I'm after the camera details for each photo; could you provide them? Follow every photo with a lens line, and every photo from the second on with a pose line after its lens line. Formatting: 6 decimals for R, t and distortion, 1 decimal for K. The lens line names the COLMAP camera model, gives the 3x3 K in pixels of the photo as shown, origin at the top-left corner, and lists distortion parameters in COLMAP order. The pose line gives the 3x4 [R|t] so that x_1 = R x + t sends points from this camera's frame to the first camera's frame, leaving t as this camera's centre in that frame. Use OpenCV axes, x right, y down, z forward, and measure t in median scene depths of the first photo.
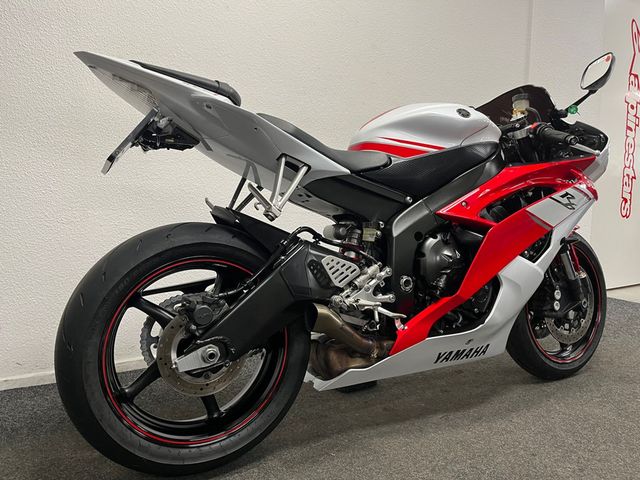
lens RADIAL K [[489.6, 0, 320.0], [0, 489.6, 240.0], [0, 0, 1]] dist [0.080278, -0.115015]
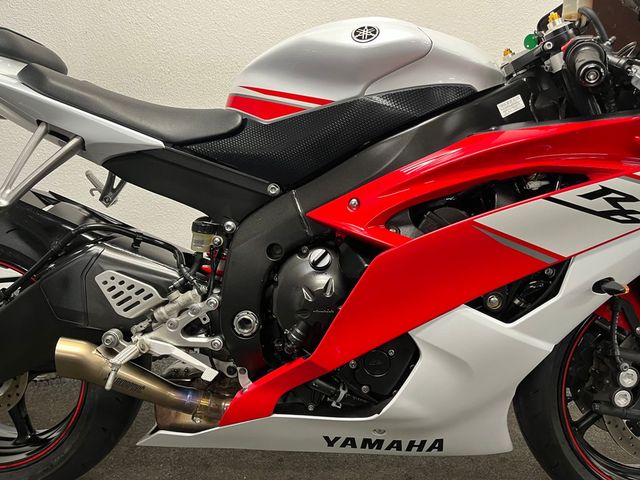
lens RADIAL K [[489.6, 0, 320.0], [0, 489.6, 240.0], [0, 0, 1]] dist [0.080278, -0.115015]
pose [[0.861599, 0.106674, -0.496254, 0.545713], [-0.050392, 0.990814, 0.125492, -0.100101], [0.505082, -0.083117, 0.859060, 0.500880]]
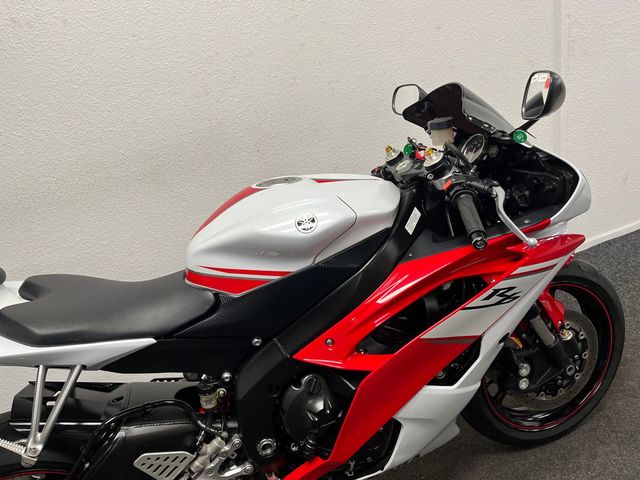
lens RADIAL K [[489.6, 0, 320.0], [0, 489.6, 240.0], [0, 0, 1]] dist [0.080278, -0.115015]
pose [[0.961701, -0.101796, -0.254498, 0.483070], [0.178973, 0.936441, 0.301741, -0.438781], [0.207607, -0.335732, 0.918794, 0.385290]]
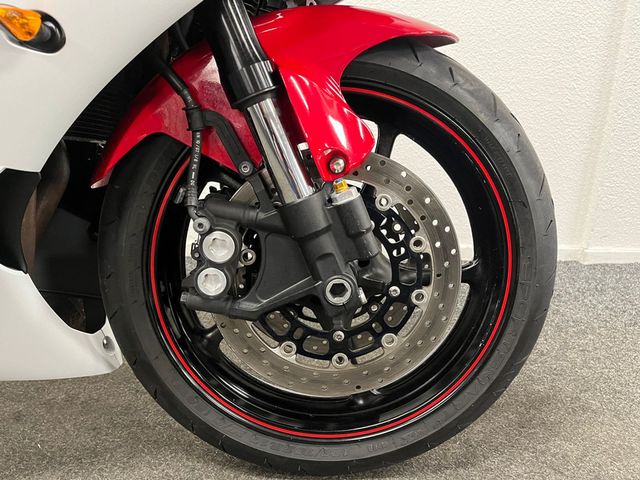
lens RADIAL K [[489.6, 0, 320.0], [0, 489.6, 240.0], [0, 0, 1]] dist [0.080278, -0.115015]
pose [[0.881497, 0.159312, -0.444503, 0.822108], [-0.064062, 0.973010, 0.221692, 0.042007], [0.467824, -0.166945, 0.867911, 0.943705]]
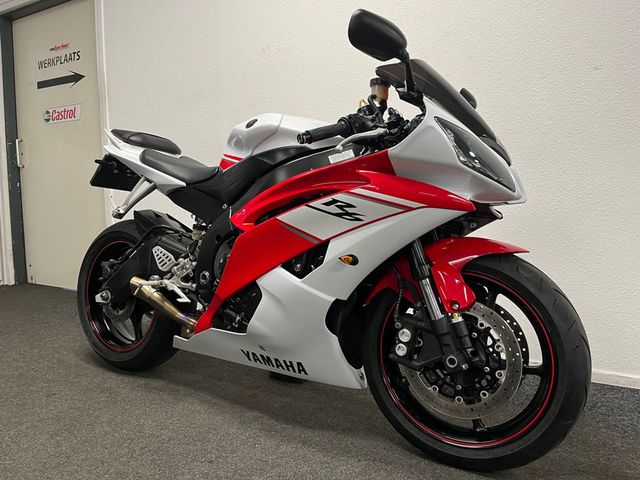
lens RADIAL K [[489.6, 0, 320.0], [0, 489.6, 240.0], [0, 0, 1]] dist [0.080278, -0.115015]
pose [[0.494626, 0.063381, -0.866792, 1.290792], [-0.081342, 0.996336, 0.026436, -0.052637], [0.865291, 0.057431, 0.497969, 0.630026]]
